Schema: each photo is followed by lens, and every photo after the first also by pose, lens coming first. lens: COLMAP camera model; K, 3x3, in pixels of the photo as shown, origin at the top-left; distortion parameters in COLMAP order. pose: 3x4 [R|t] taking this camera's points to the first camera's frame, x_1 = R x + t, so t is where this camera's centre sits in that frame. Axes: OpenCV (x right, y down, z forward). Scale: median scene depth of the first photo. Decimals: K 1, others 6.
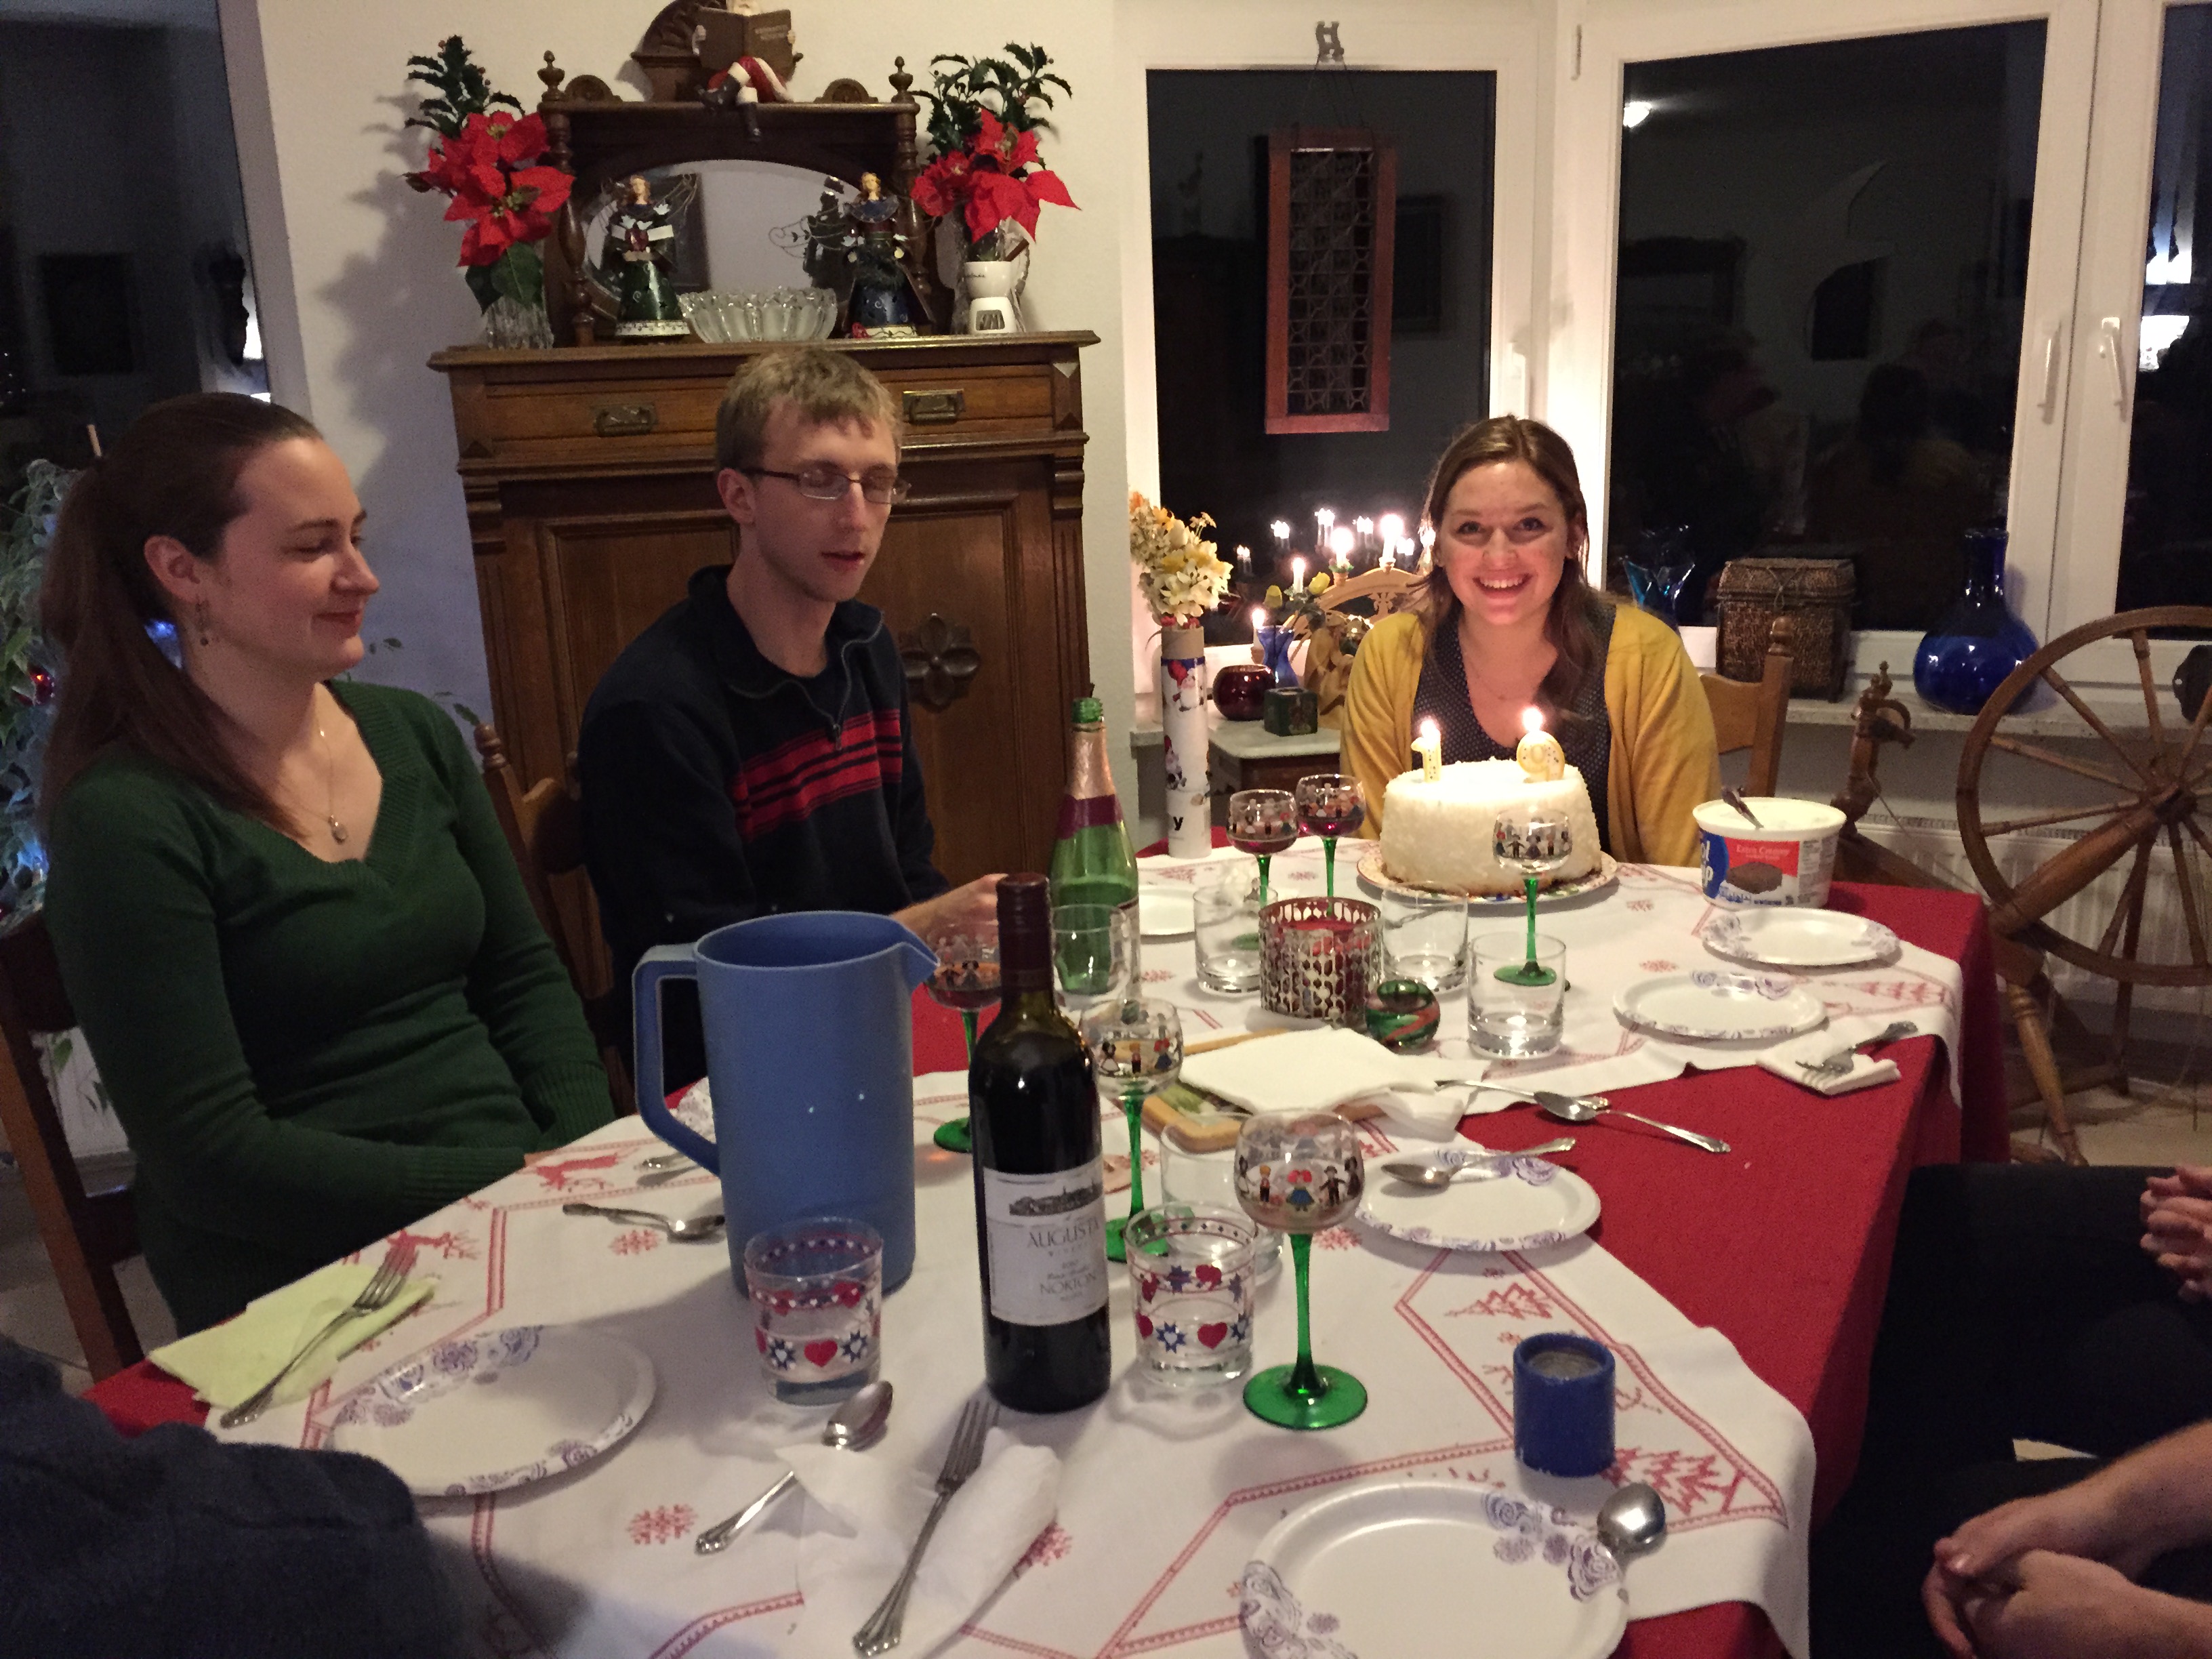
lens RADIAL K [[1860.7, 0, 1110.3], [0, 1860.7, 825.3], [0, 0, 1]] dist [0.089642, -0.130527]
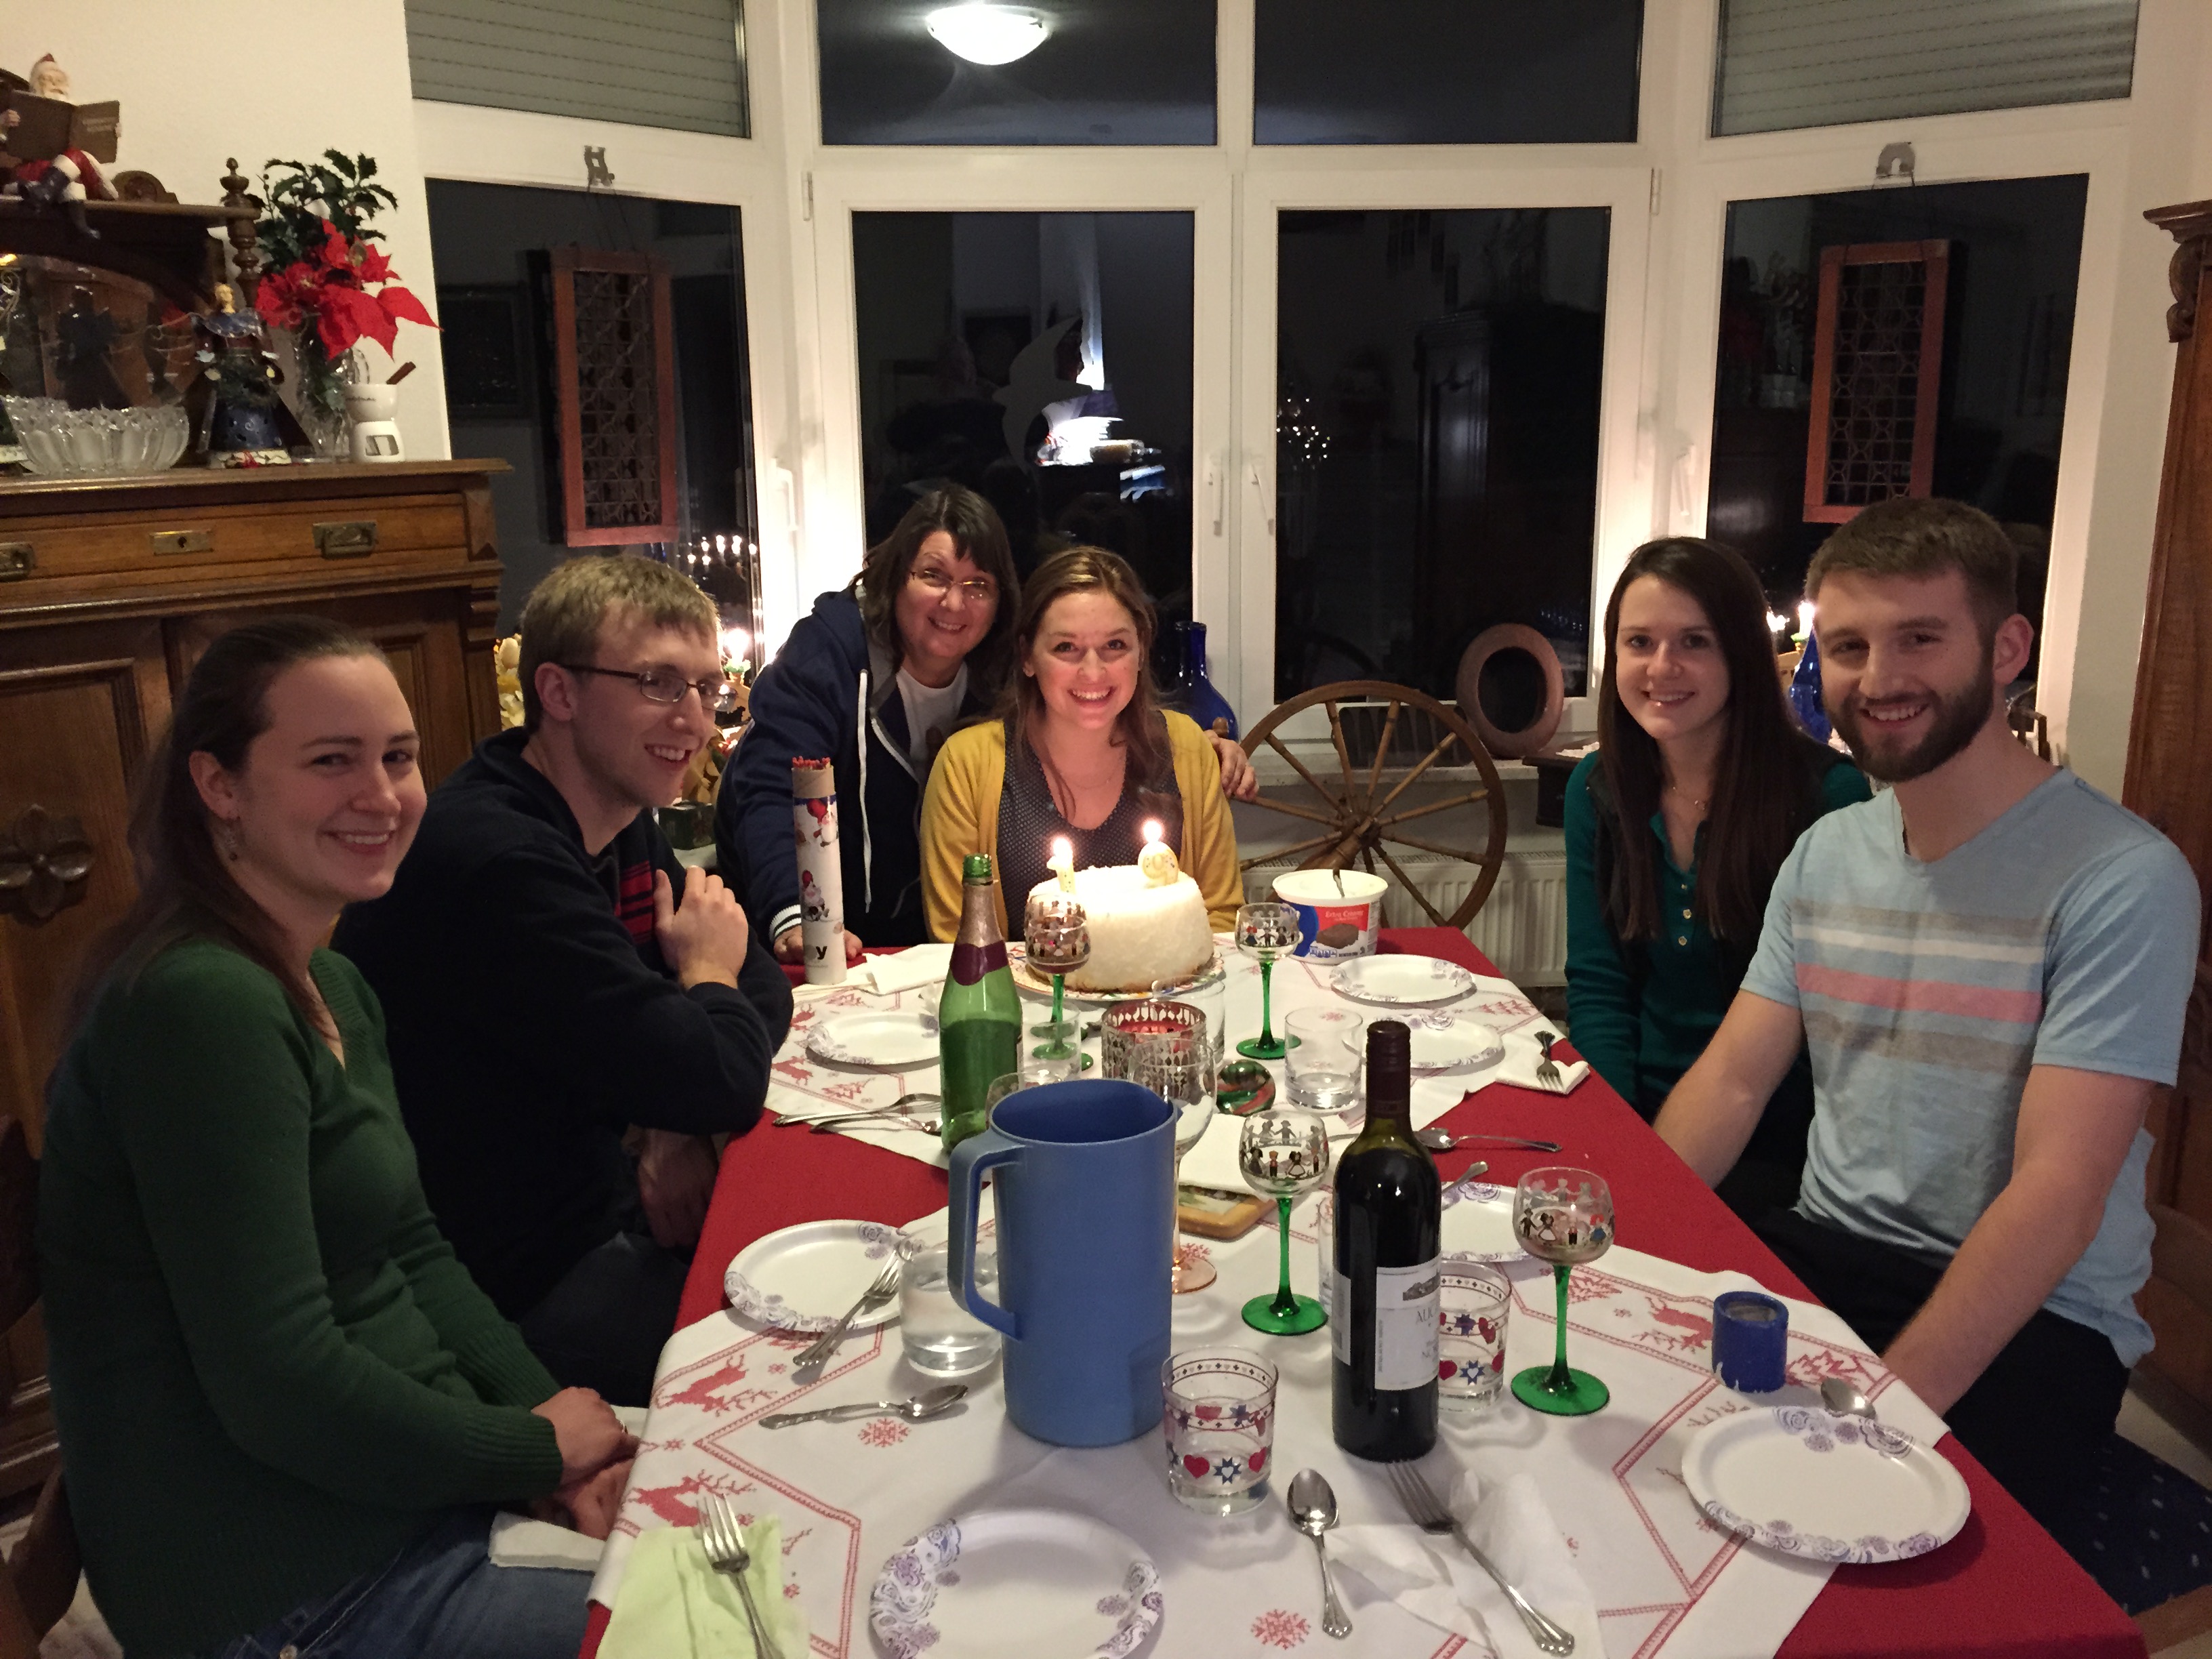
lens RADIAL K [[1860.7, 0, 1110.3], [0, 1860.7, 825.3], [0, 0, 1]] dist [0.089642, -0.130527]
pose [[0.837018, -0.096256, 0.538643, -0.290609], [0.111153, 0.993791, 0.004866, -0.044488], [-0.535767, 0.055799, 0.842520, 0.016174]]
